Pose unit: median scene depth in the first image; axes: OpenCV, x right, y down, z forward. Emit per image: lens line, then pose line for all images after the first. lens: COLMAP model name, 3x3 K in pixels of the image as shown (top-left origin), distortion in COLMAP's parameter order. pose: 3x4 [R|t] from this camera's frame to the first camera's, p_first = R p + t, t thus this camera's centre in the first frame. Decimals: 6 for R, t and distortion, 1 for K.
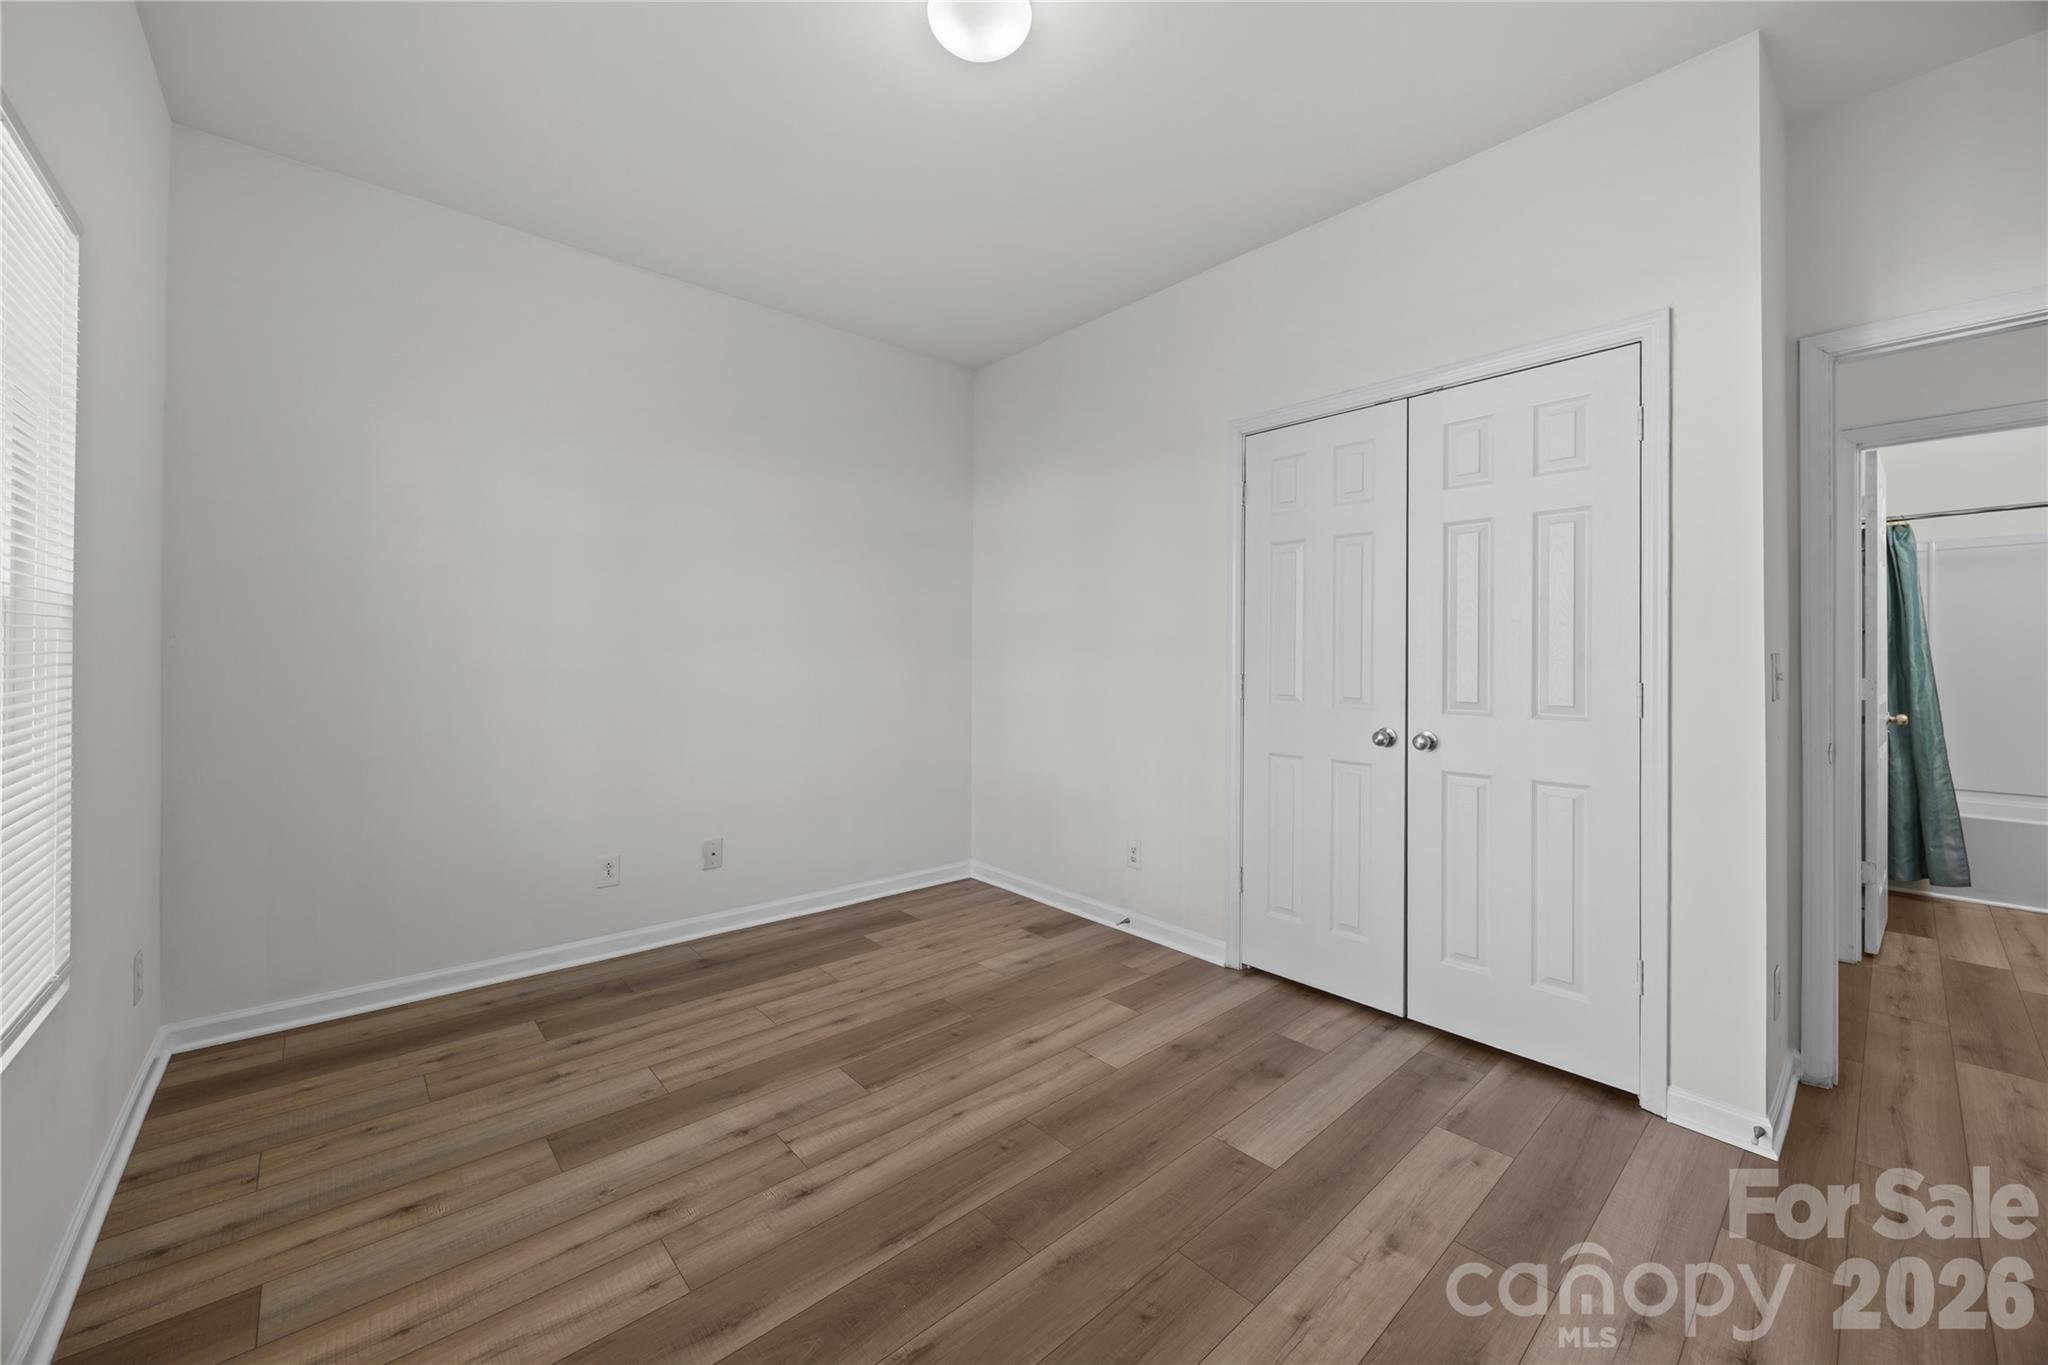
lens RADIAL K [[777.6, 0, 1025.5], [0, 777.6, 666.5], [0, 0, 1]] dist [-0.007380, -0.000441]
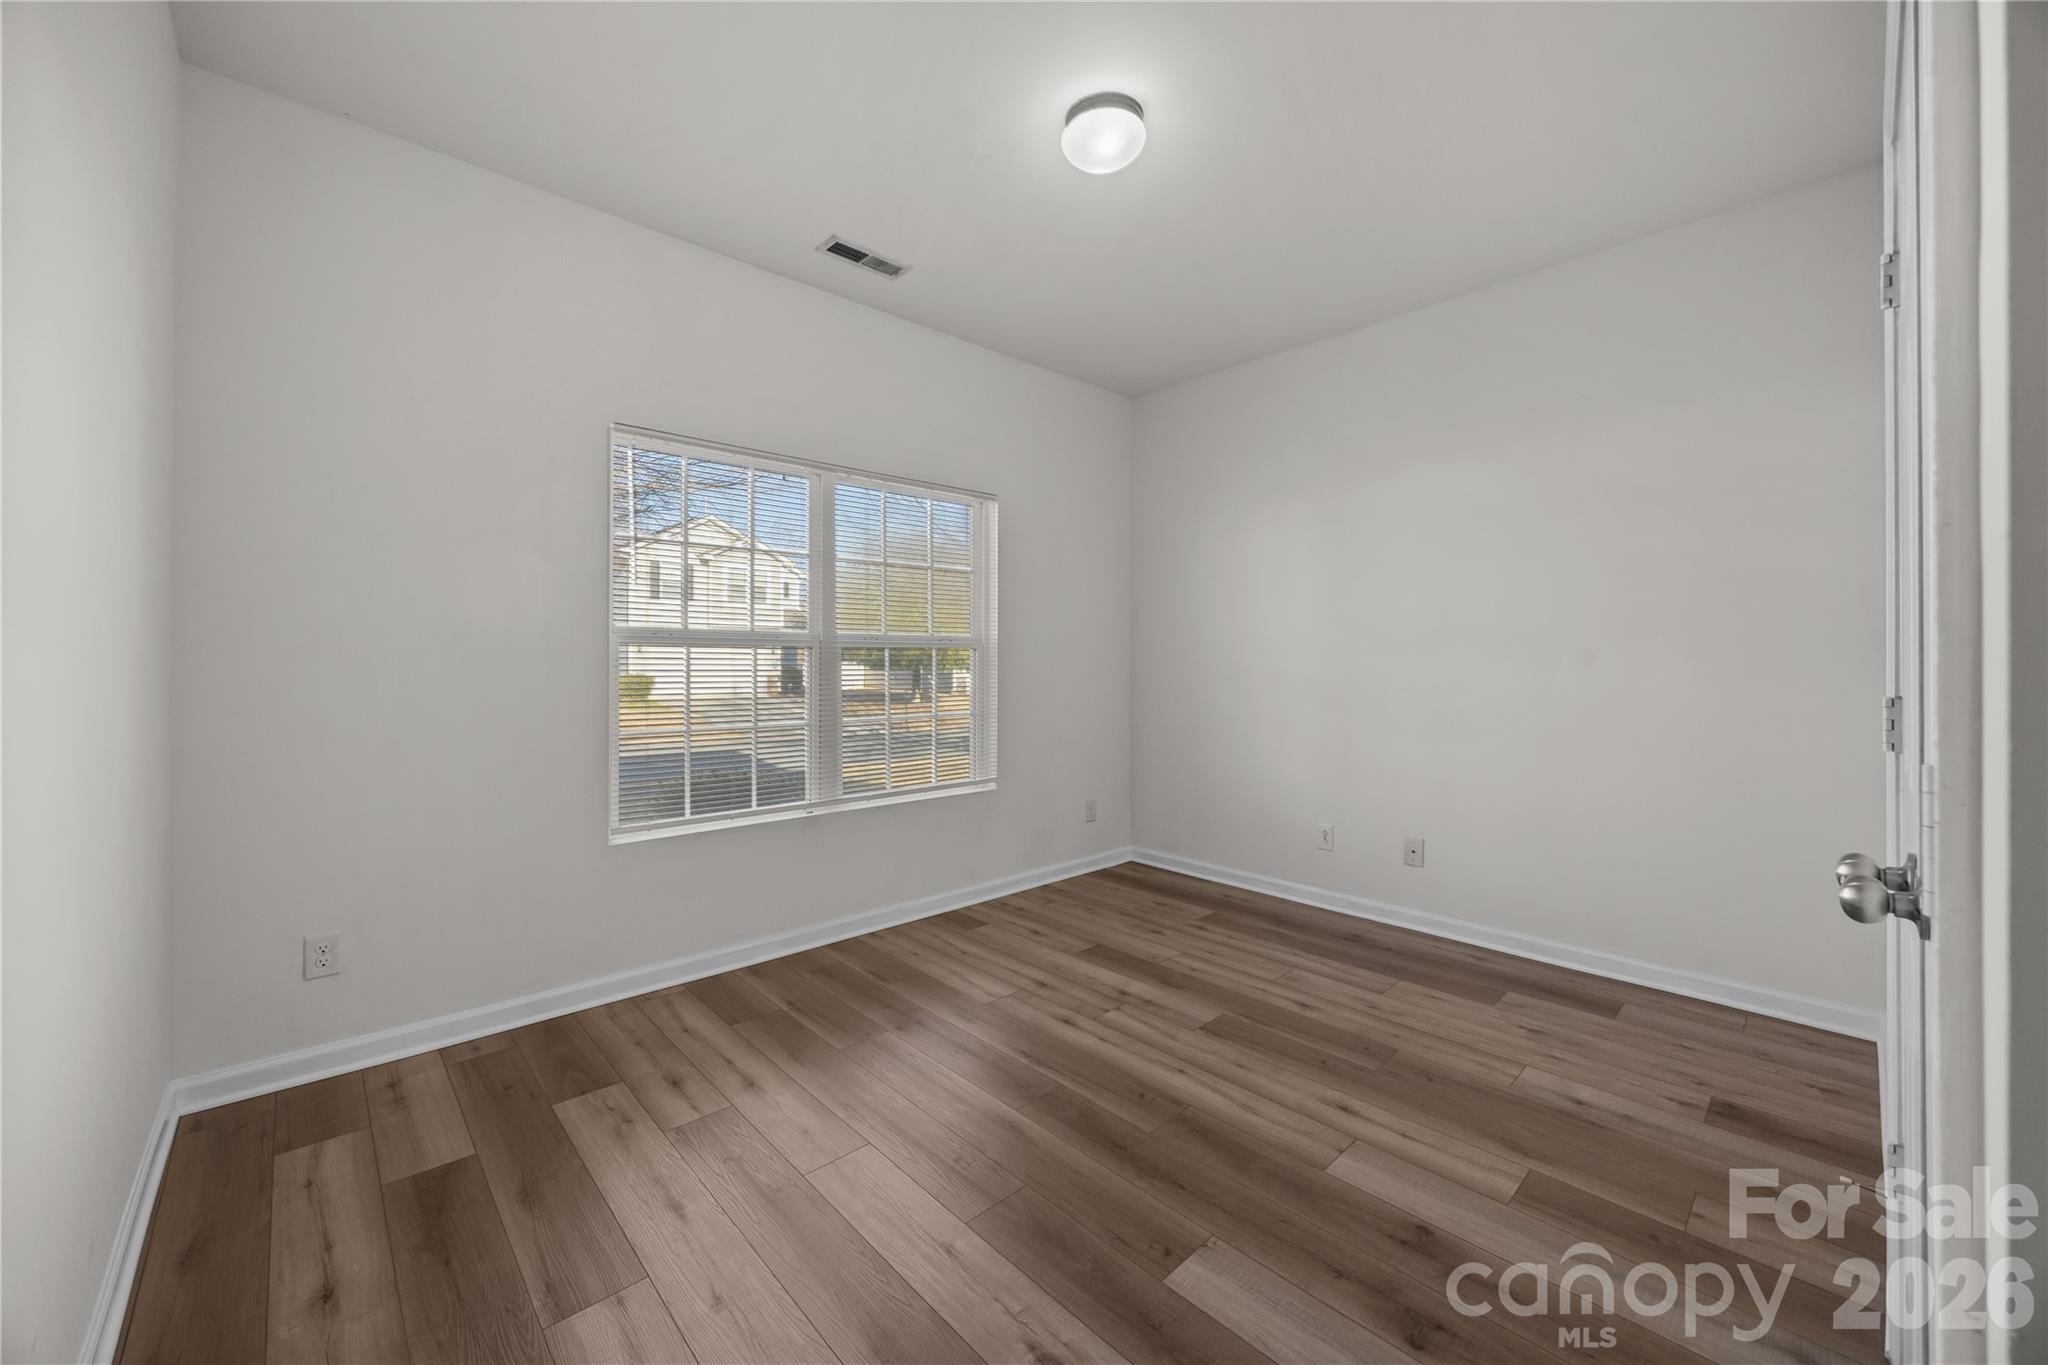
lens RADIAL K [[777.6, 0, 1025.4], [0, 777.6, 666.0], [0, 0, 1]] dist [-0.007380, -0.000441]
pose [[0.018276, -0.000324, -0.999833, 0.823316], [-0.006852, 0.999976, -0.000449, -0.005569], [0.999810, 0.006859, 0.018273, 0.598175]]
